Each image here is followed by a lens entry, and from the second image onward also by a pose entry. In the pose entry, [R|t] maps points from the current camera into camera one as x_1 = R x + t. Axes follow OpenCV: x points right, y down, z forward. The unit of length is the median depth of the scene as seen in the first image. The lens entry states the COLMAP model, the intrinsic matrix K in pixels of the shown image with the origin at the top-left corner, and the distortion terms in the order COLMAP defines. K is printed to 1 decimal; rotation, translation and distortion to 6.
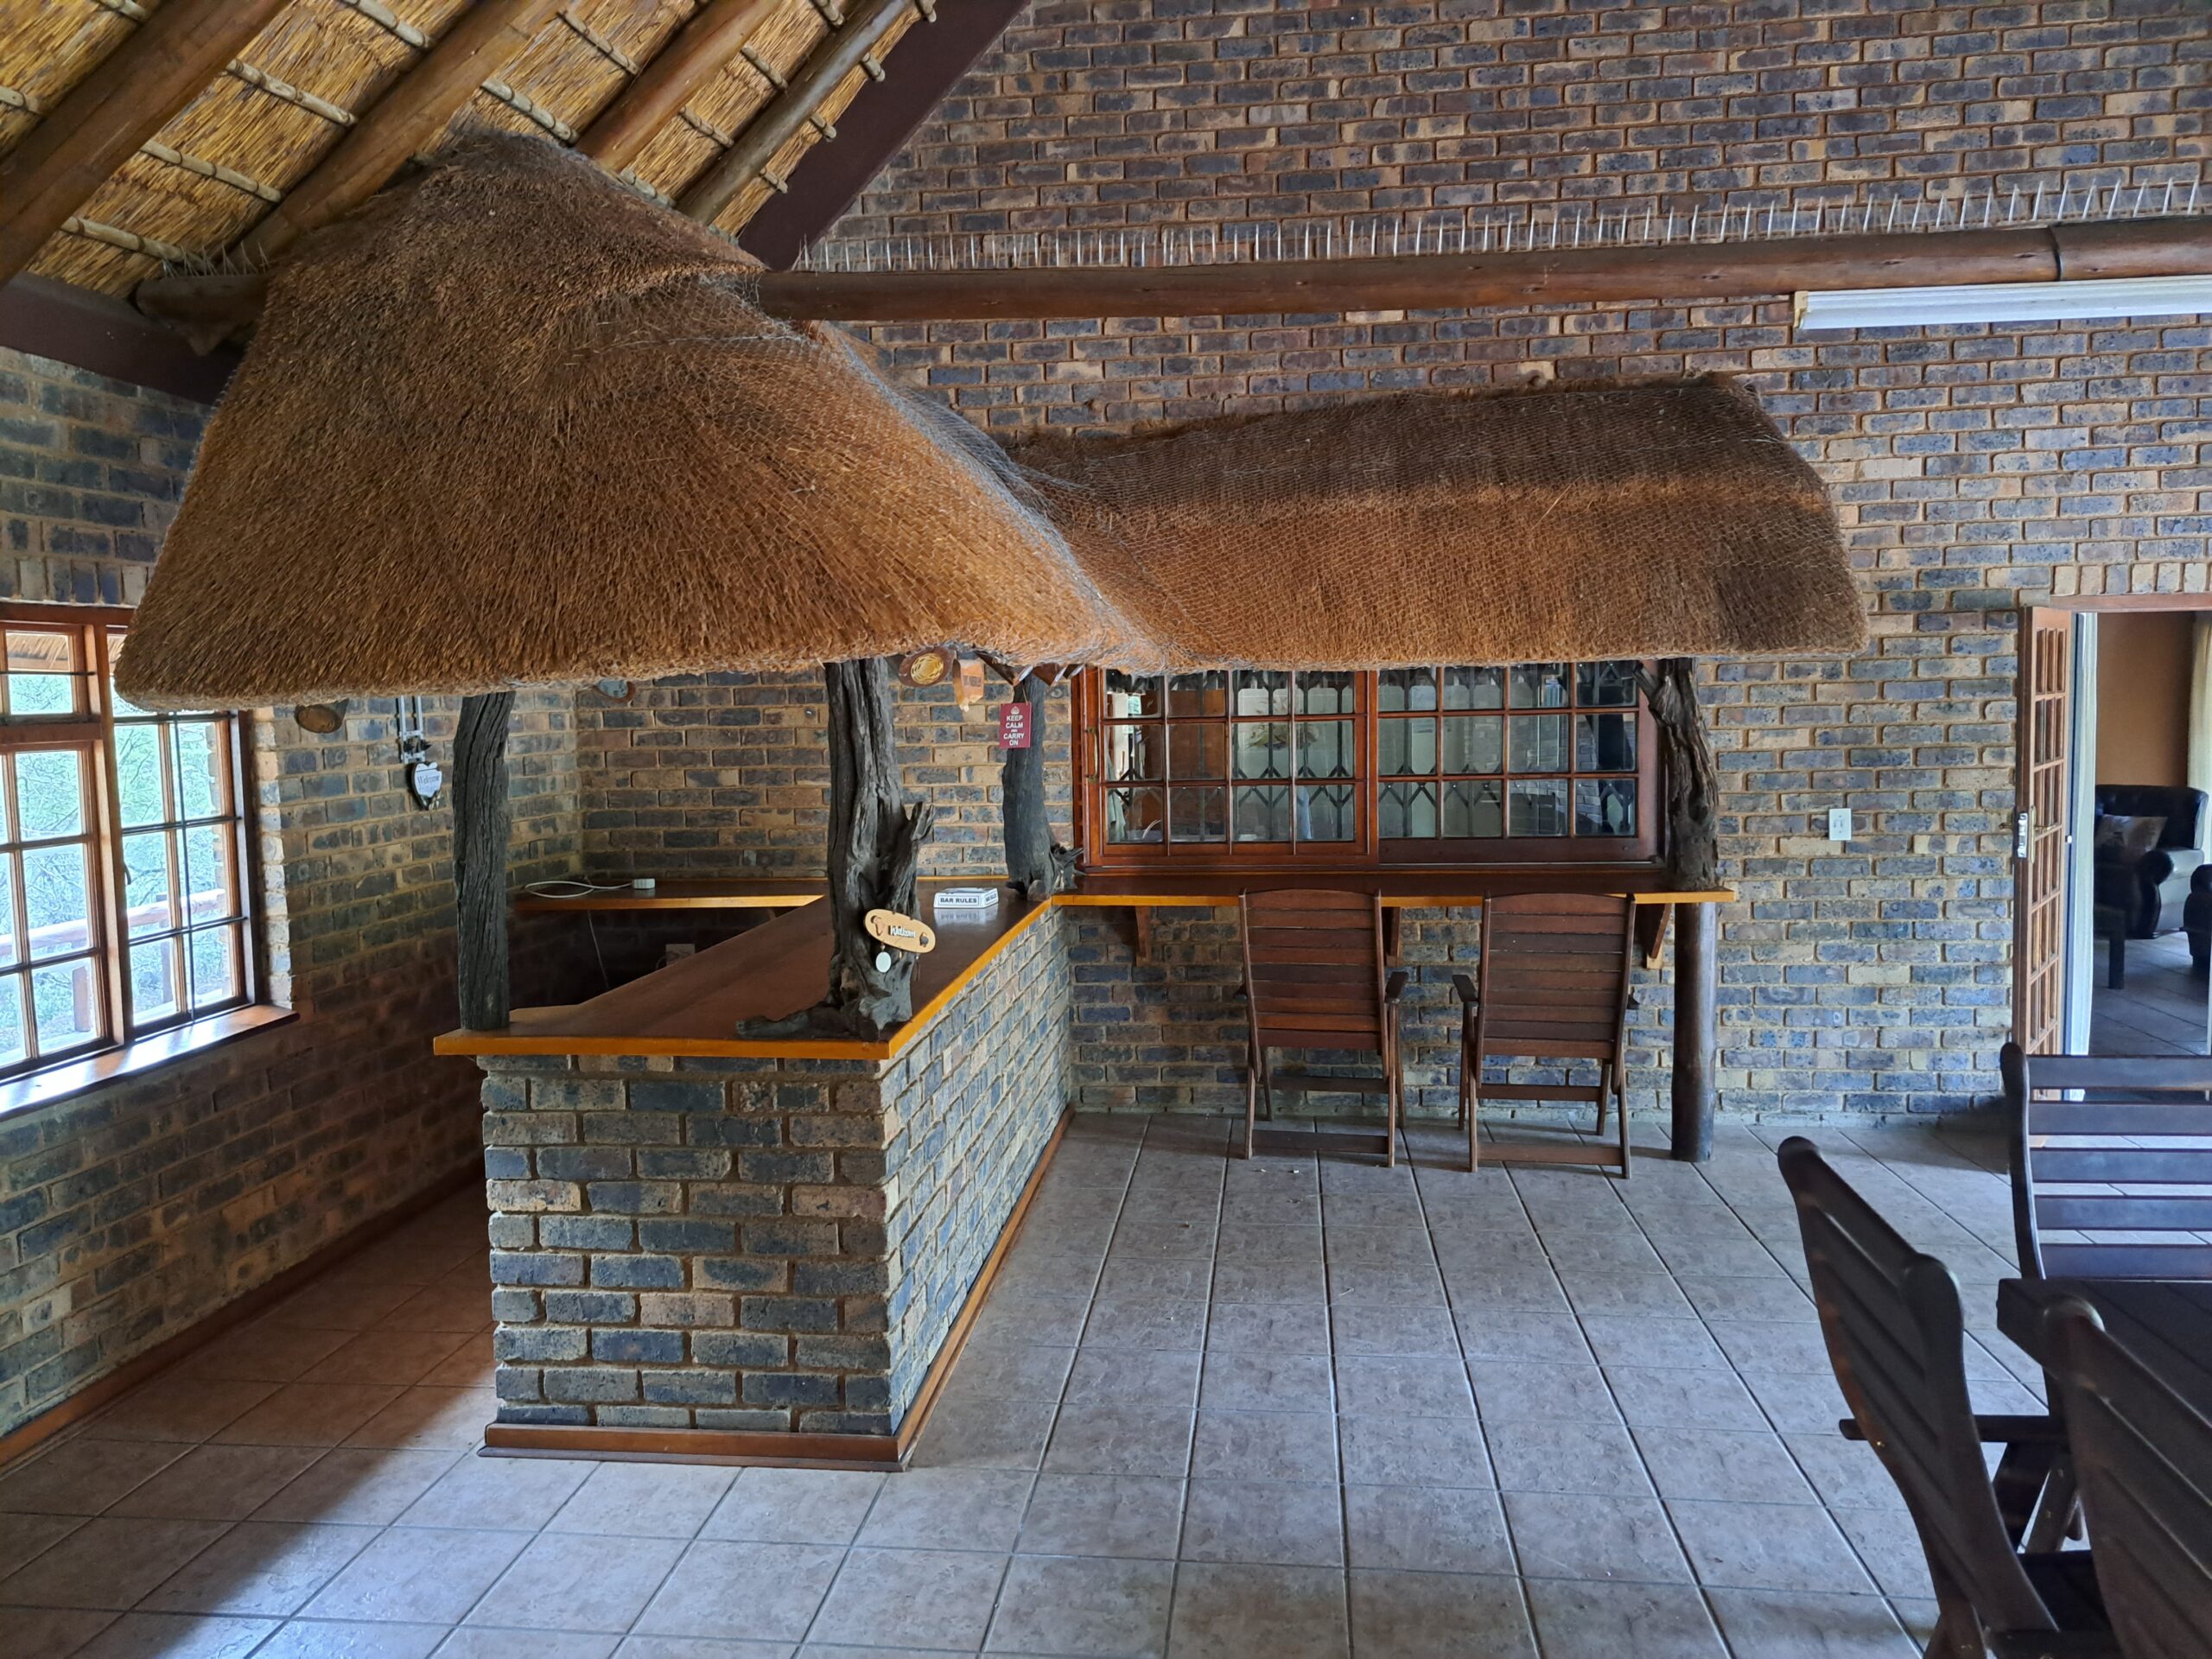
lens RADIAL K [[1592.3, 0, 1091.4], [0, 1592.3, 826.4], [0, 0, 1]] dist [0.059121, -0.043220]
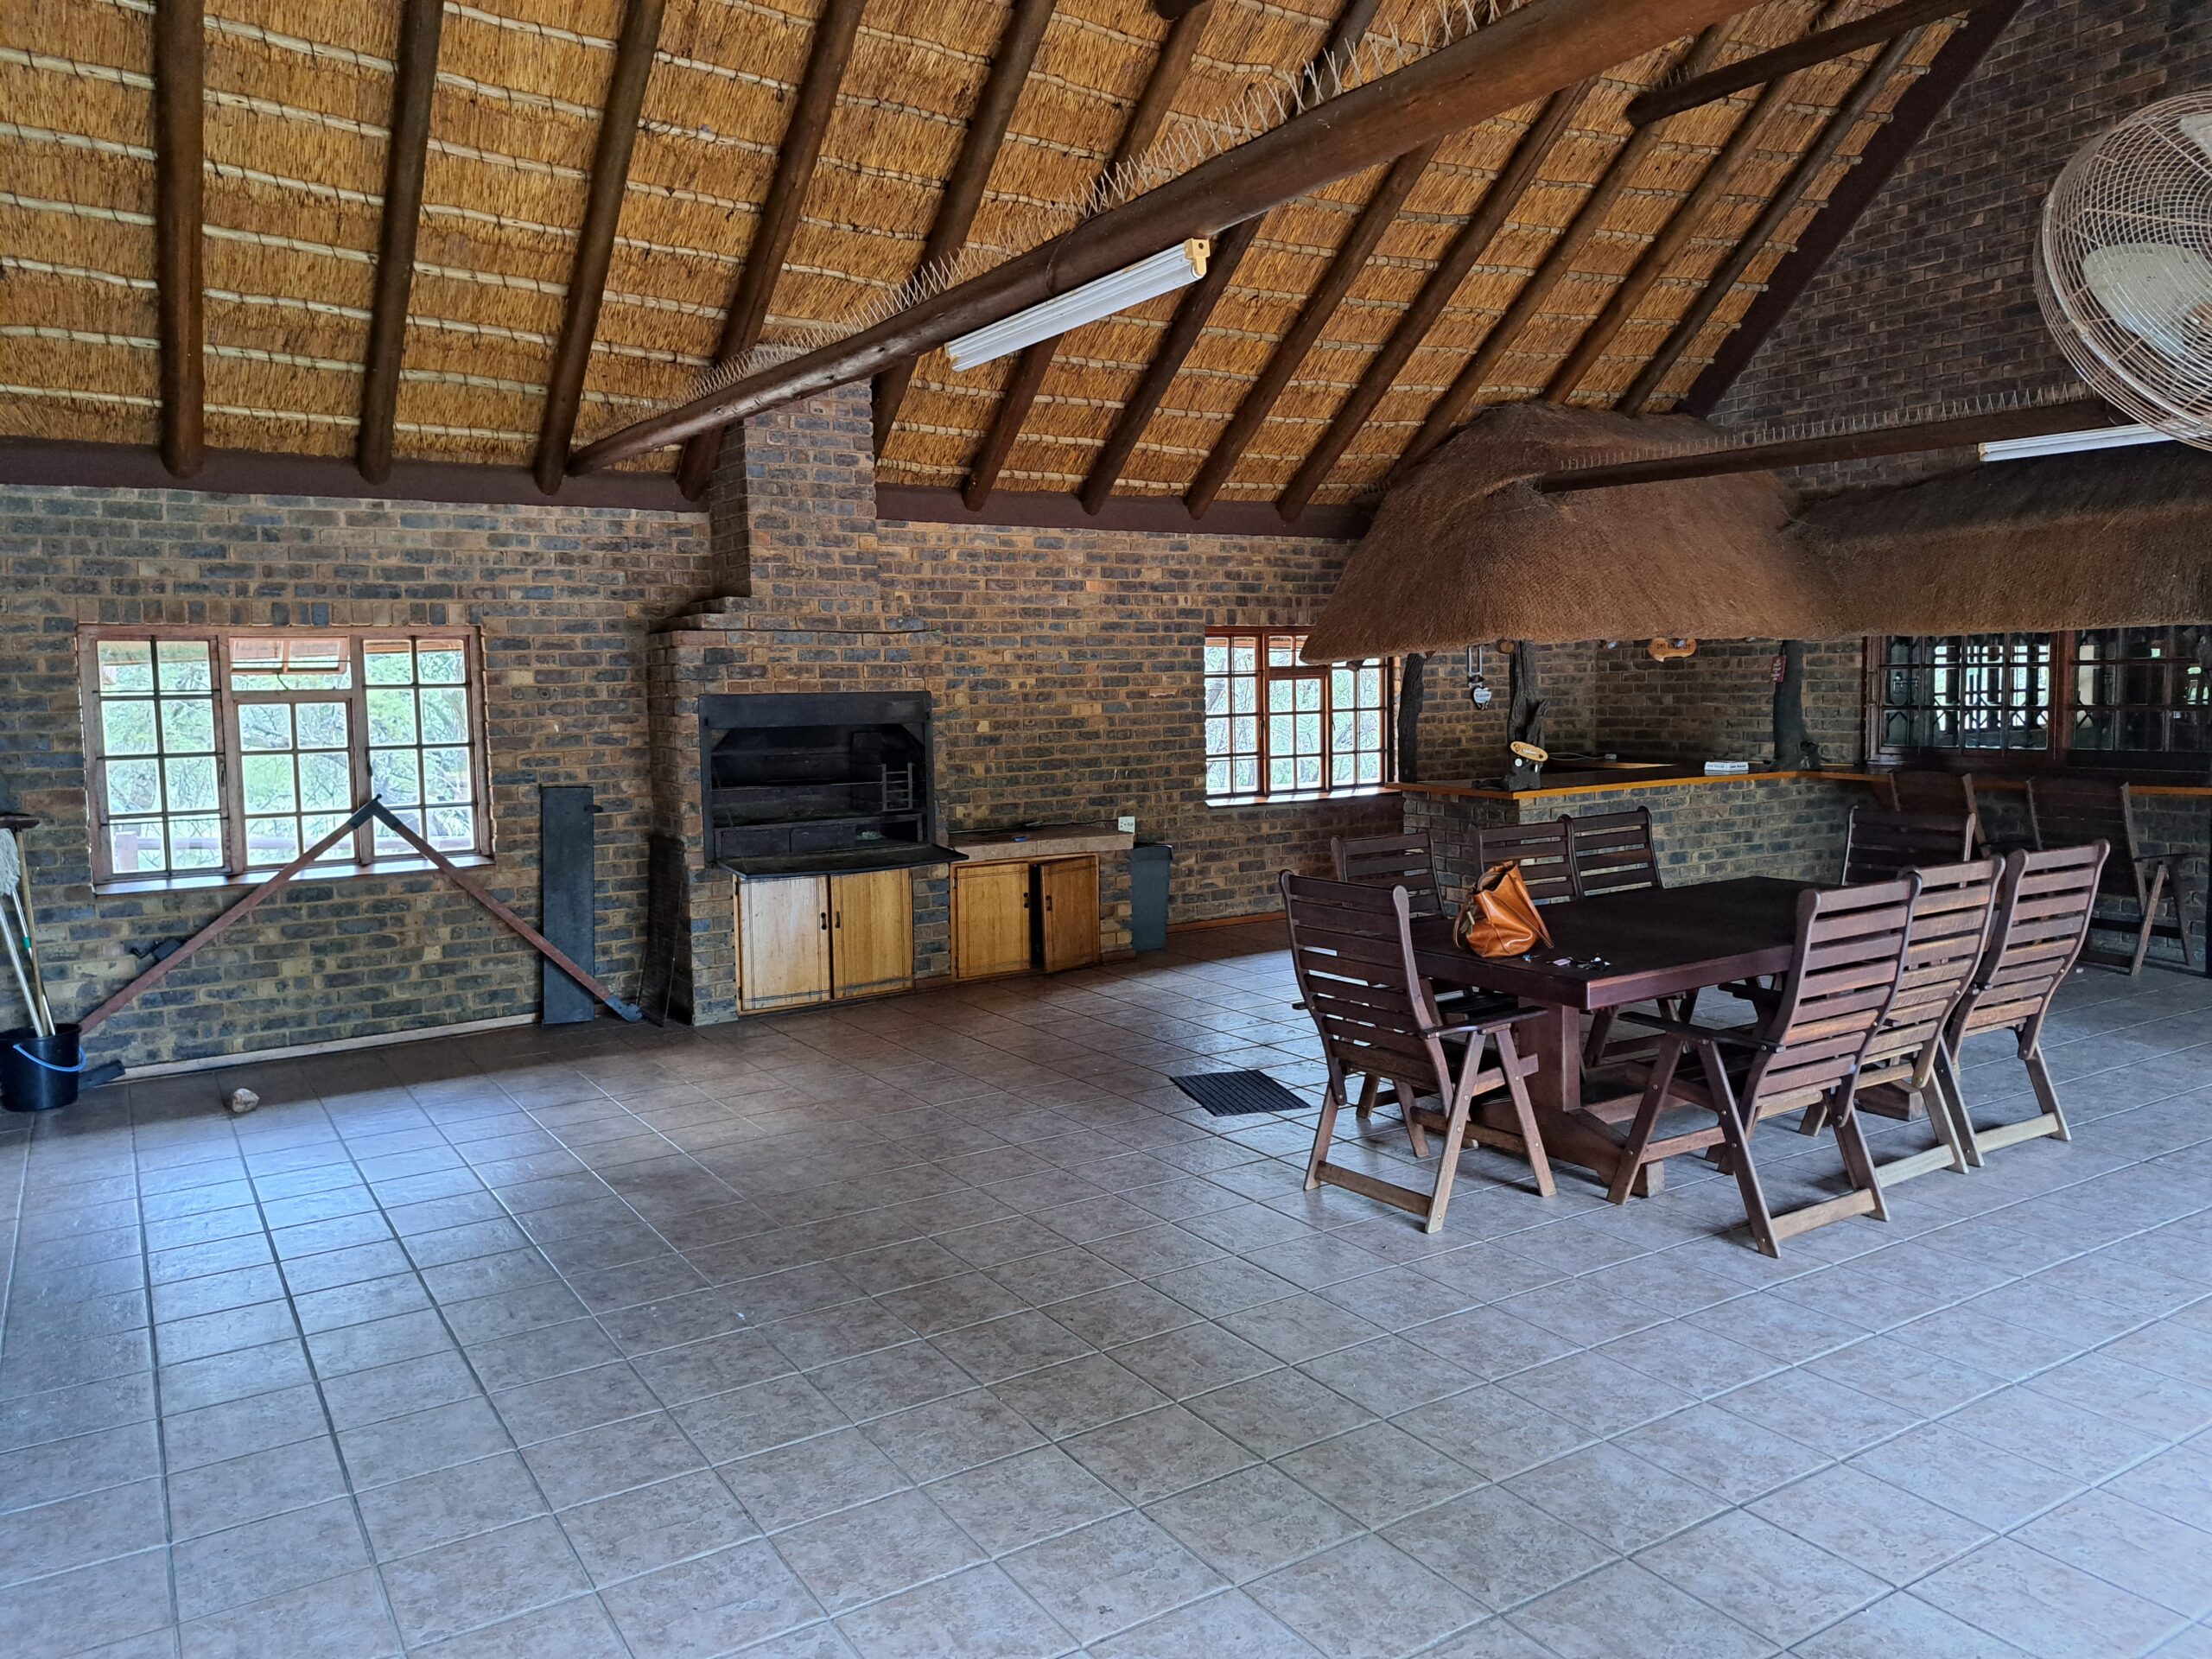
lens RADIAL K [[1592.3, 0, 1091.4], [0, 1592.3, 826.4], [0, 0, 1]] dist [0.059121, -0.043220]
pose [[0.625357, 0.078840, -0.776346, 1.058289], [-0.054105, 0.996870, 0.057652, 0.057005], [0.778461, 0.005951, 0.627665, -0.835266]]
